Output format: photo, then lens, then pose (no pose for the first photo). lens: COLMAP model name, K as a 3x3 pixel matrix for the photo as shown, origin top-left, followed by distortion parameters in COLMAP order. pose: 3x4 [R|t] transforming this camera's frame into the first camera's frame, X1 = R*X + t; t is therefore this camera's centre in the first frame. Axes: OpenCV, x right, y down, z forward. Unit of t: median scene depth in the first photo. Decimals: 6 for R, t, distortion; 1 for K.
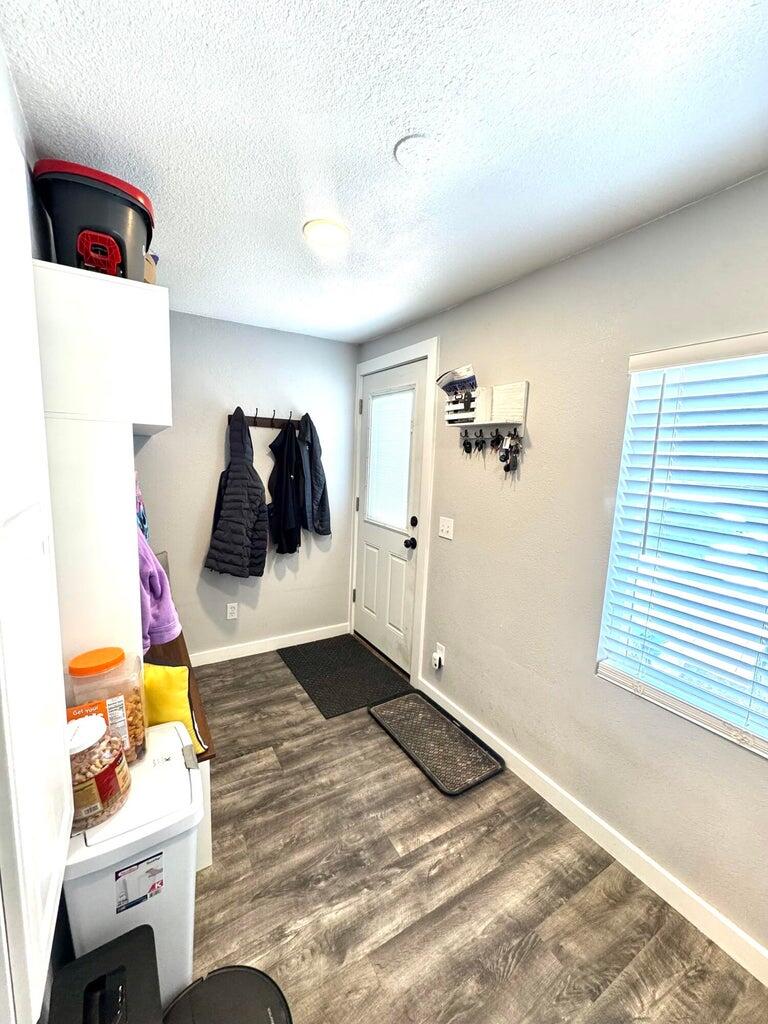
lens RADIAL K [[408.6, 0, 384.1], [0, 408.6, 510.1], [0, 0, 1]] dist [-0.002385, 0.000378]
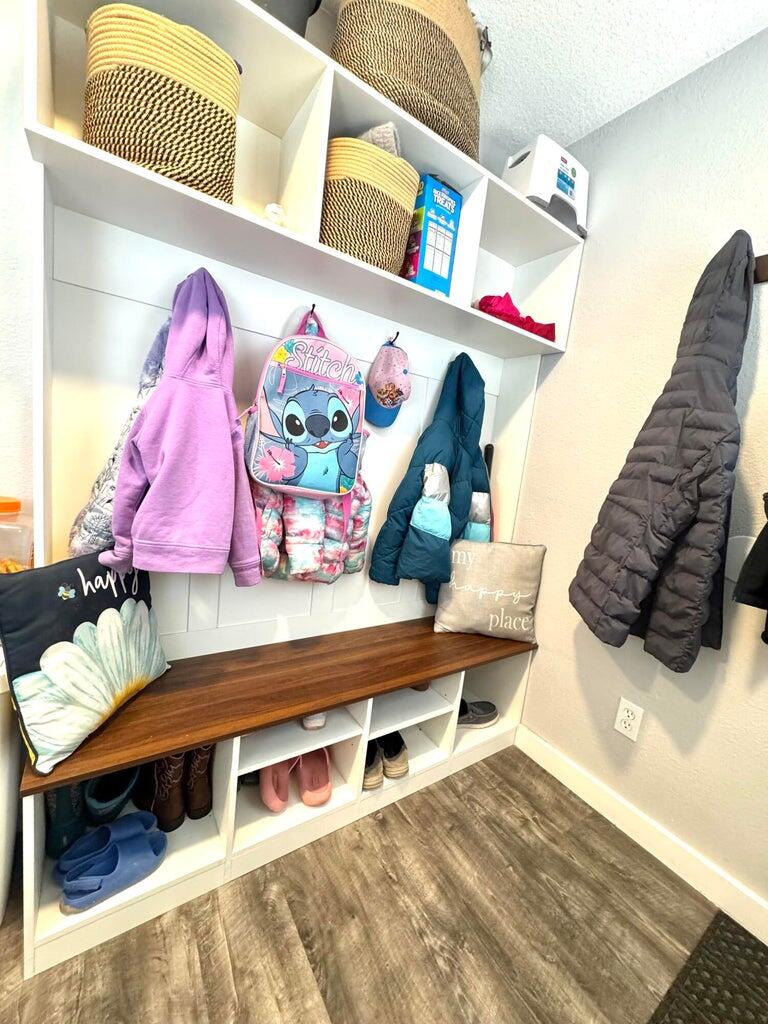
lens RADIAL K [[408.6, 0, 384.1], [0, 408.6, 510.1], [0, 0, 1]] dist [-0.002385, 0.000378]
pose [[0.053079, 0.105939, -0.992955, 0.042304], [-0.246523, 0.964970, 0.089775, 0.054868], [0.967682, 0.240021, 0.077336, 0.718328]]
